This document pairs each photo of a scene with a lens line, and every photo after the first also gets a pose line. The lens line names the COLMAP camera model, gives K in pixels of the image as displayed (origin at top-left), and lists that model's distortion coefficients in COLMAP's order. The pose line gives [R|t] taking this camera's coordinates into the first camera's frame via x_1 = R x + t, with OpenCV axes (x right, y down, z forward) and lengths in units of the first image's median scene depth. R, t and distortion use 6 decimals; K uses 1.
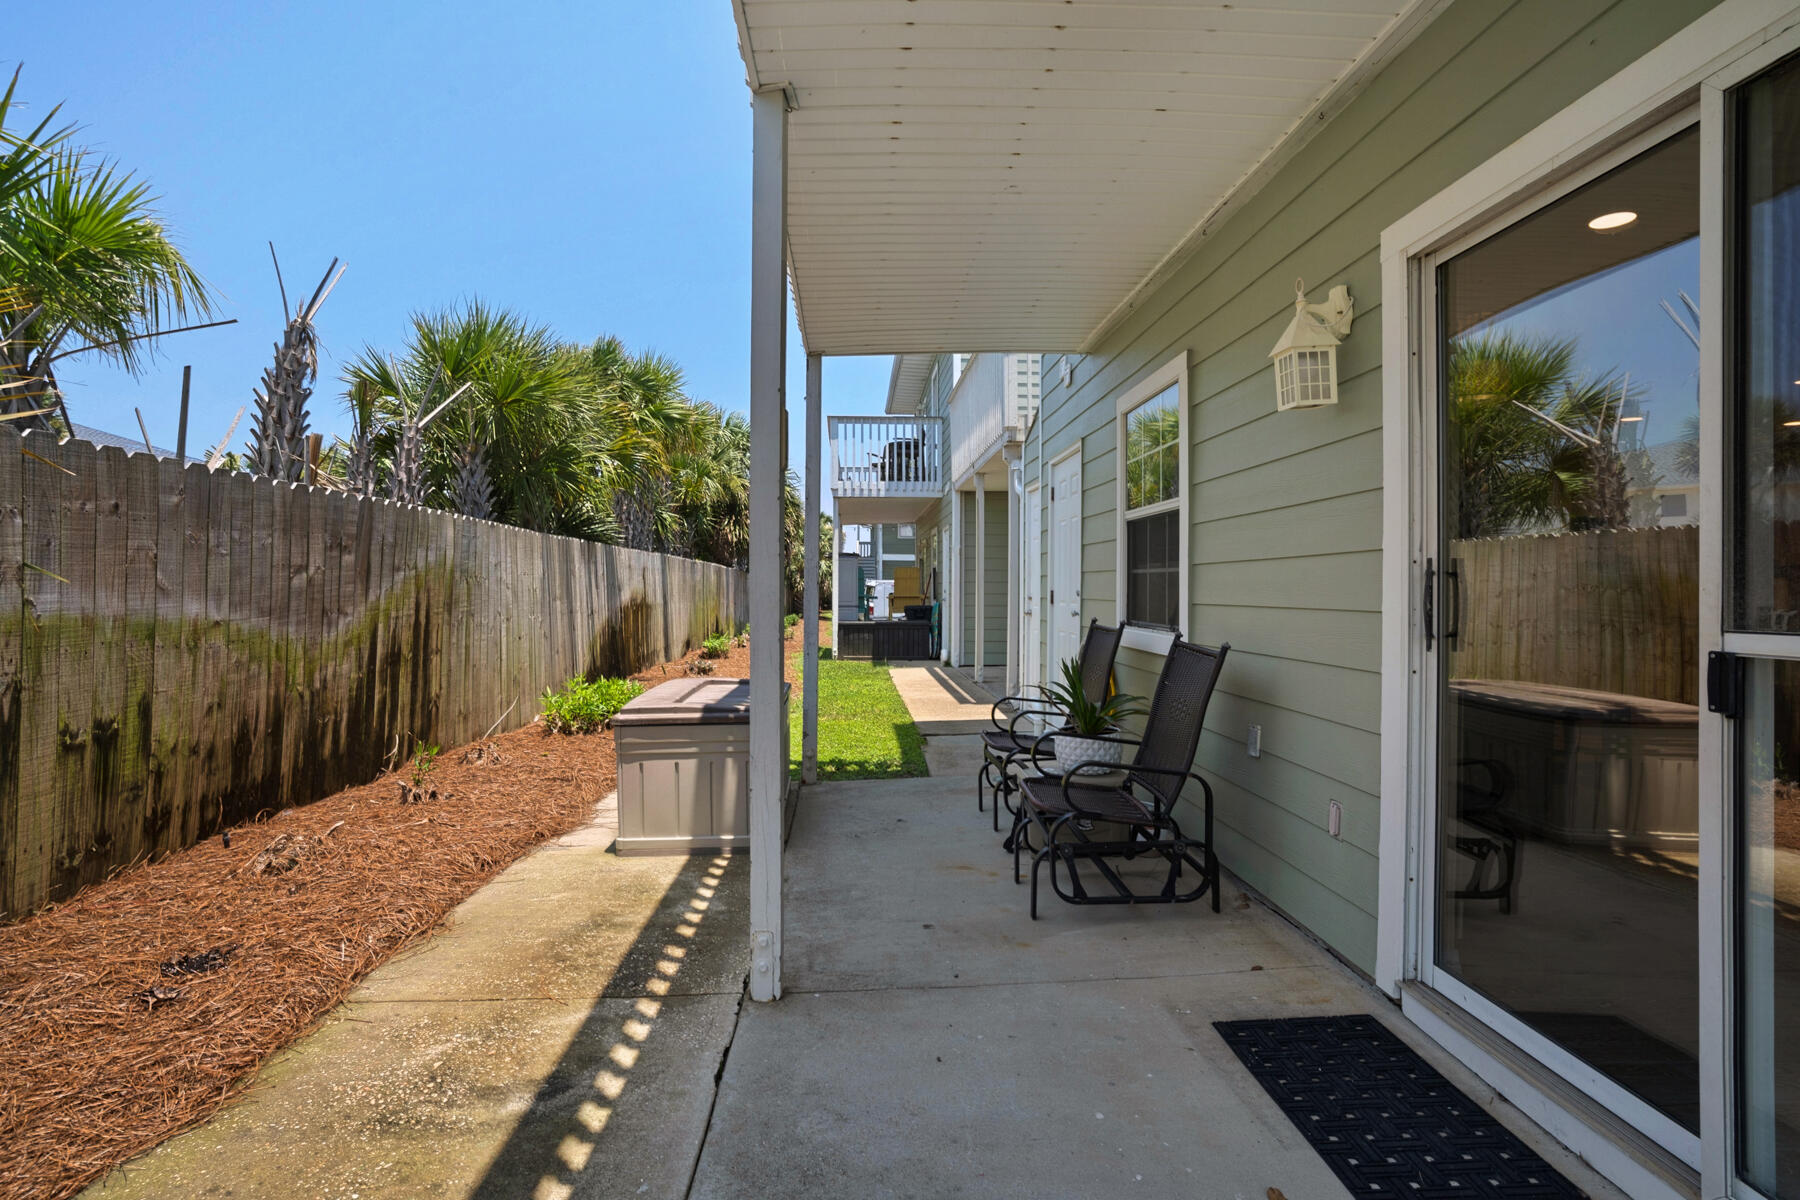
lens RADIAL K [[900.5, 0, 900.2], [0, 900.5, 592.8], [0, 0, 1]] dist [-0.076284, 0.036936]
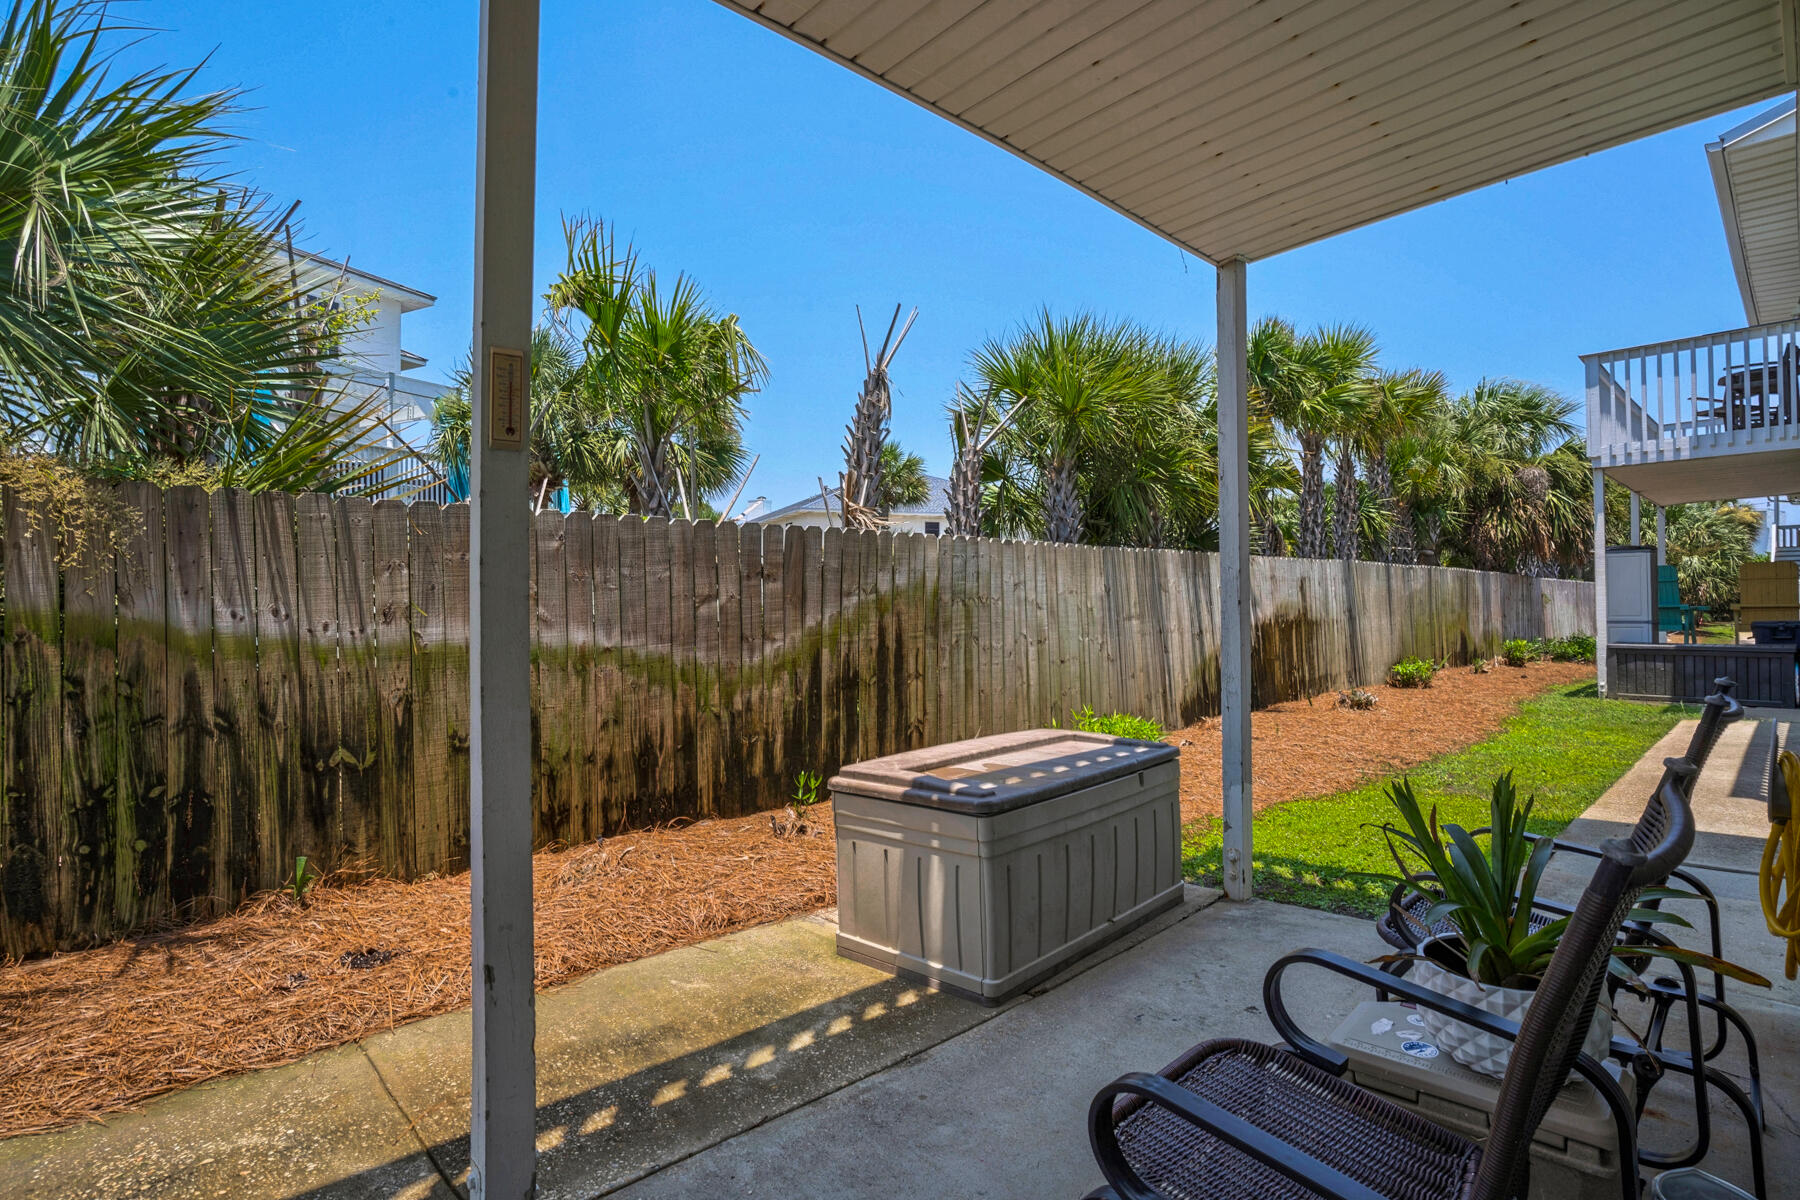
lens RADIAL K [[896.6, 0, 897.3], [0, 896.6, 594.8], [0, 0, 1]] dist [-0.085201, 0.040724]
pose [[0.649456, -0.021161, -0.760104, 0.336053], [0.014107, 0.999776, -0.015780, -0.012635], [0.760268, -0.000474, 0.649609, 0.521000]]
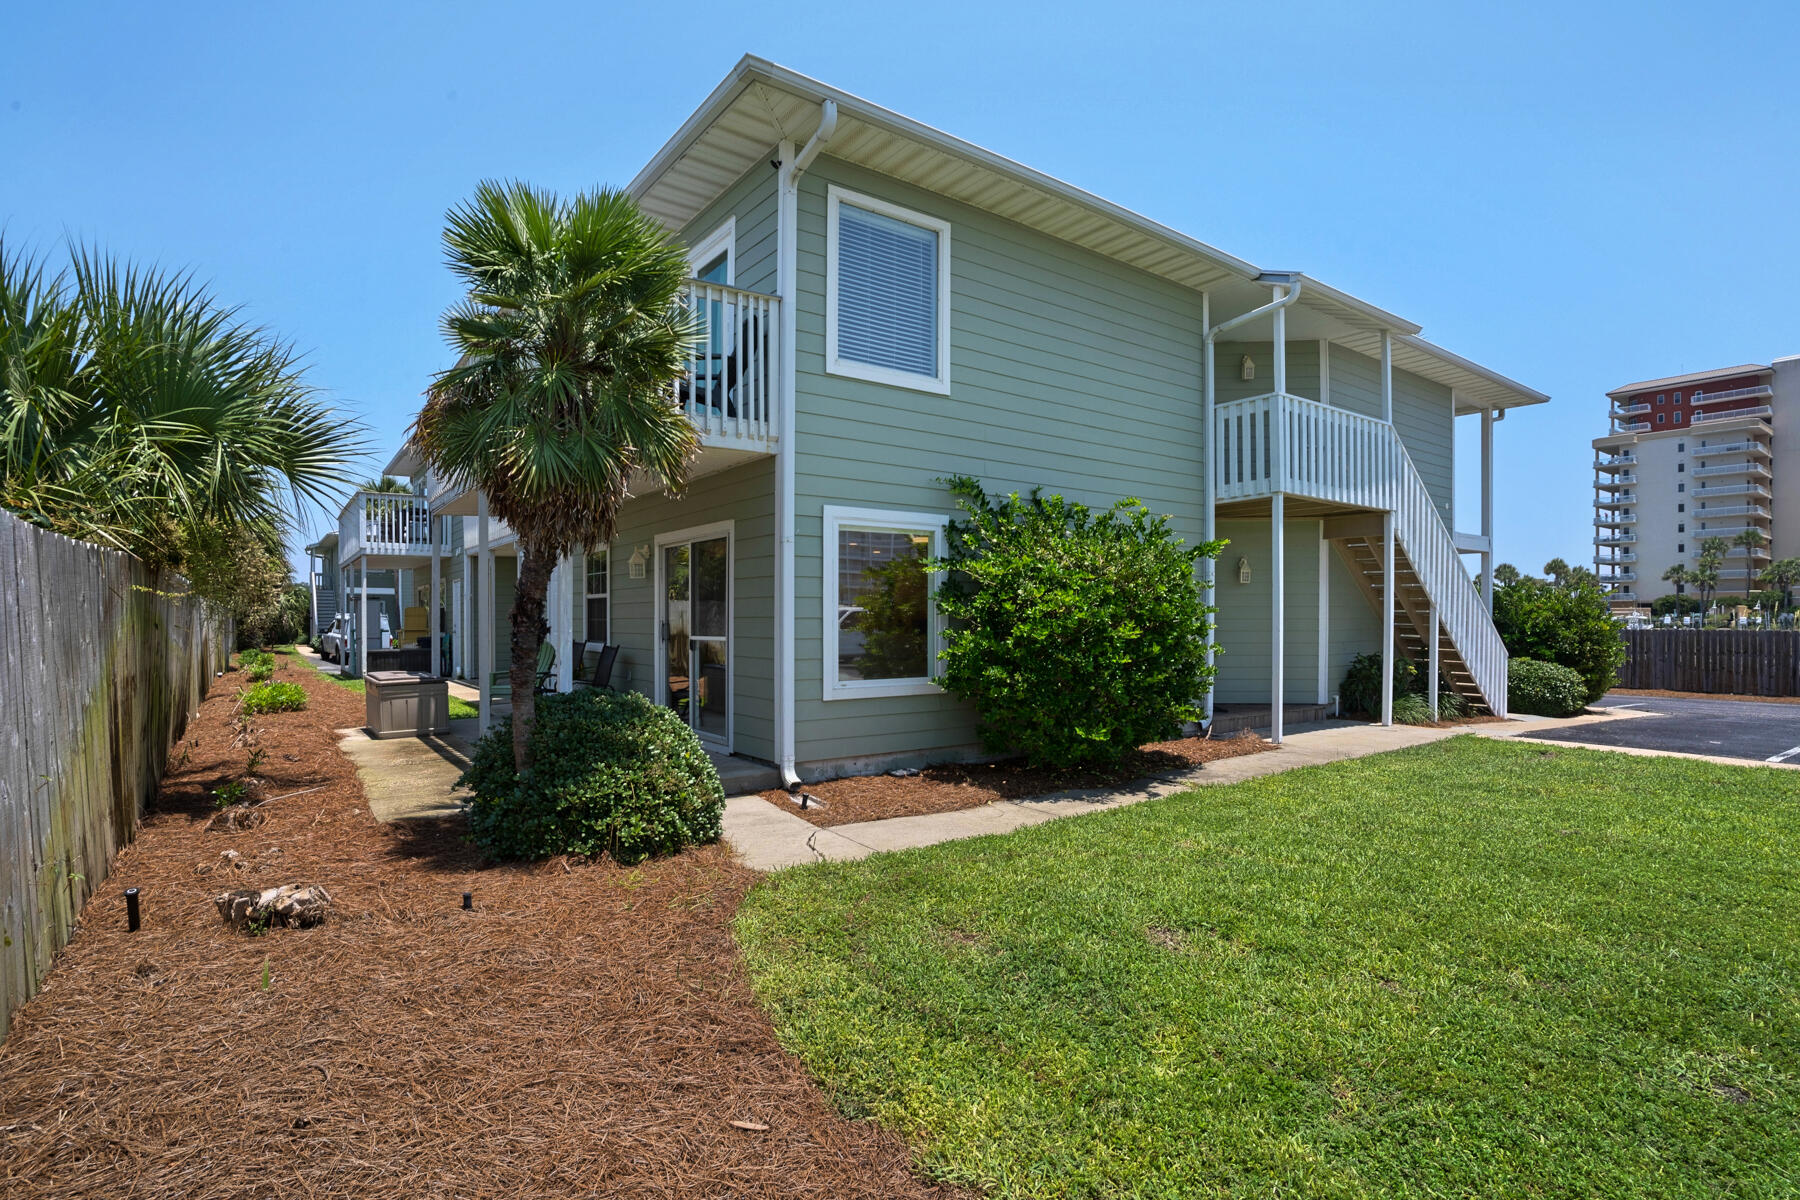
lens RADIAL K [[896.6, 0, 897.3], [0, 896.6, 594.8], [0, 0, 1]] dist [-0.085201, 0.040724]
pose [[0.835866, 0.001953, 0.548931, -0.418690], [0.013140, 0.999636, -0.023565, -0.026526], [-0.548777, 0.026911, 0.835536, -1.687877]]
